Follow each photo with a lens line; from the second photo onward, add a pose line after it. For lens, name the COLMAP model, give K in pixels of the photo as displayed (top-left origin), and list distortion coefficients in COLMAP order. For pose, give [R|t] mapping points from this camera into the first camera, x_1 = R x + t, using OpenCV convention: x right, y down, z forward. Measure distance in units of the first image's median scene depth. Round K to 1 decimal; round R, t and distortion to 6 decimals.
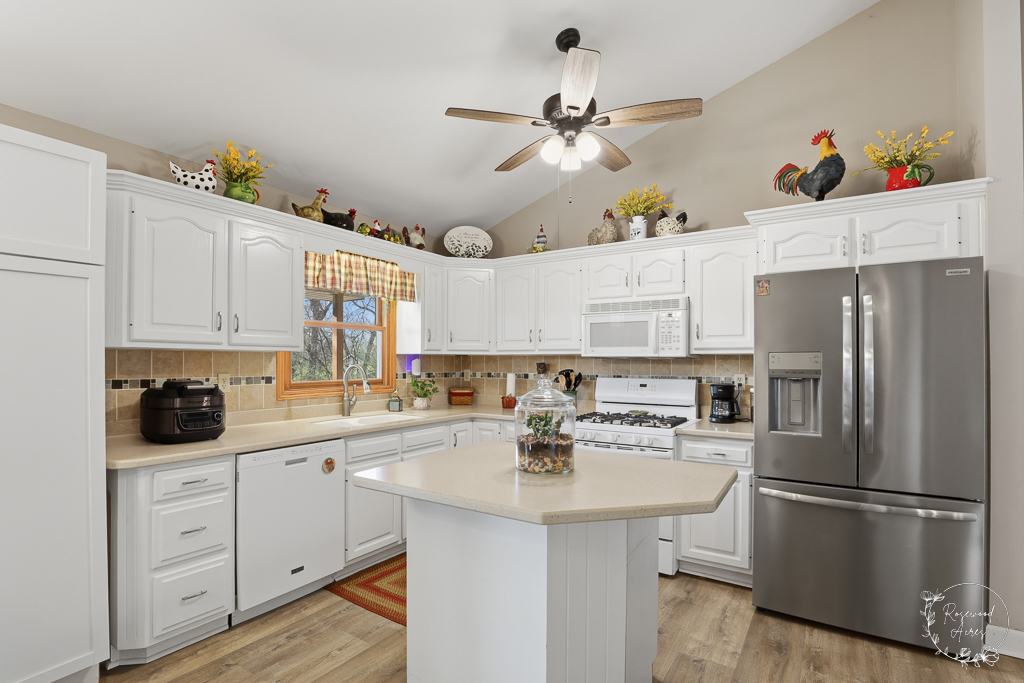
lens RADIAL K [[486.3, 0, 509.6], [0, 486.3, 355.9], [0, 0, 1]] dist [-0.021910, -0.000261]
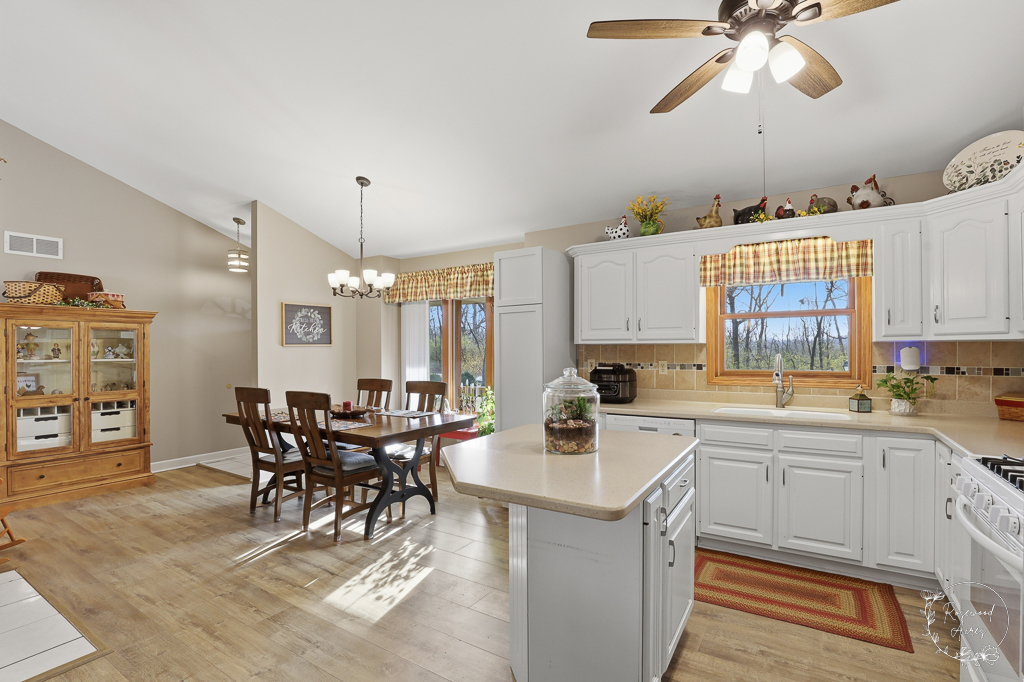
lens RADIAL K [[470.9, 0, 506.7], [0, 470.9, 353.6], [0, 0, 1]] dist [-0.029122, 0.001235]
pose [[0.026964, 0.003368, -0.999631, 0.619416], [0.014444, 0.999889, 0.003759, 0.004871], [0.999532, -0.014540, 0.026913, 0.453139]]
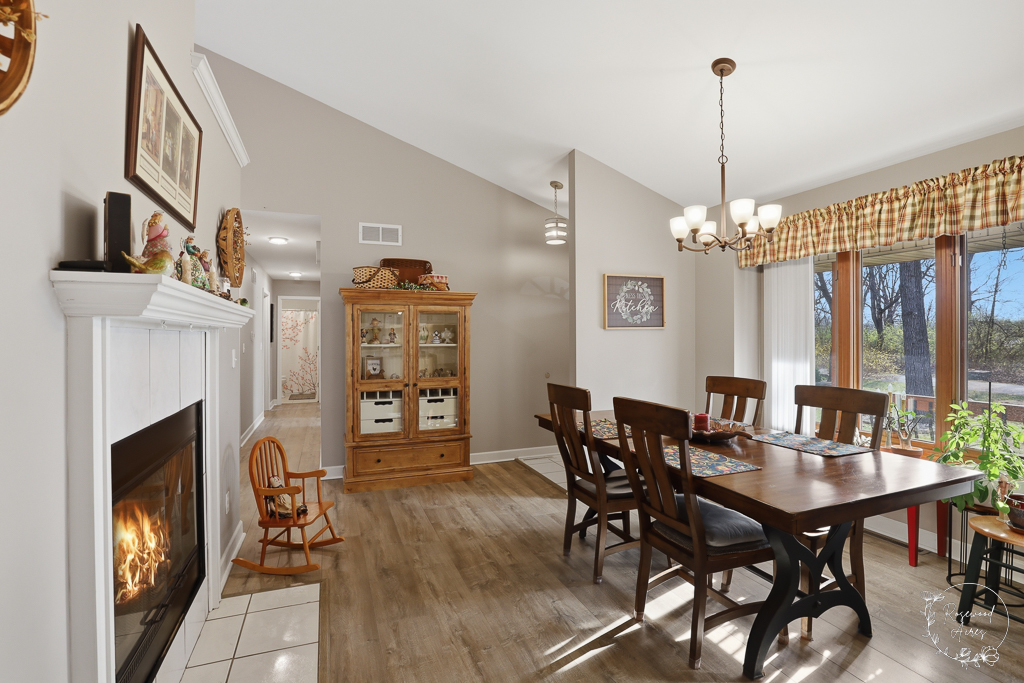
lens RADIAL K [[471.3, 0, 517.8], [0, 471.3, 338.1], [0, 0, 1]] dist [-0.016440, 0.000473]
pose [[-0.556240, -0.003204, -0.831016, 0.214769], [0.008648, 0.999916, -0.009643, 0.007284], [0.830977, -0.012551, -0.556165, 0.257147]]
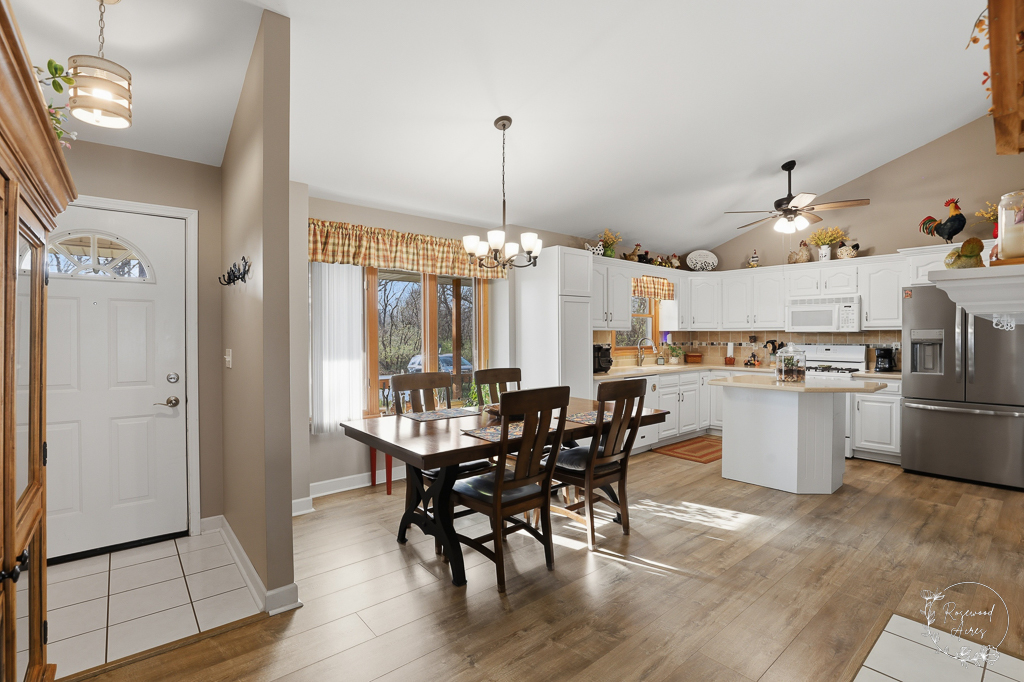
lens RADIAL K [[471.3, 0, 517.8], [0, 471.3, 337.6], [0, 0, 1]] dist [-0.016440, 0.000473]
pose [[0.963617, -0.003296, -0.267266, -0.324589], [0.007362, 0.999872, 0.014210, -0.009025], [0.267185, -0.015661, 0.963518, -0.832325]]
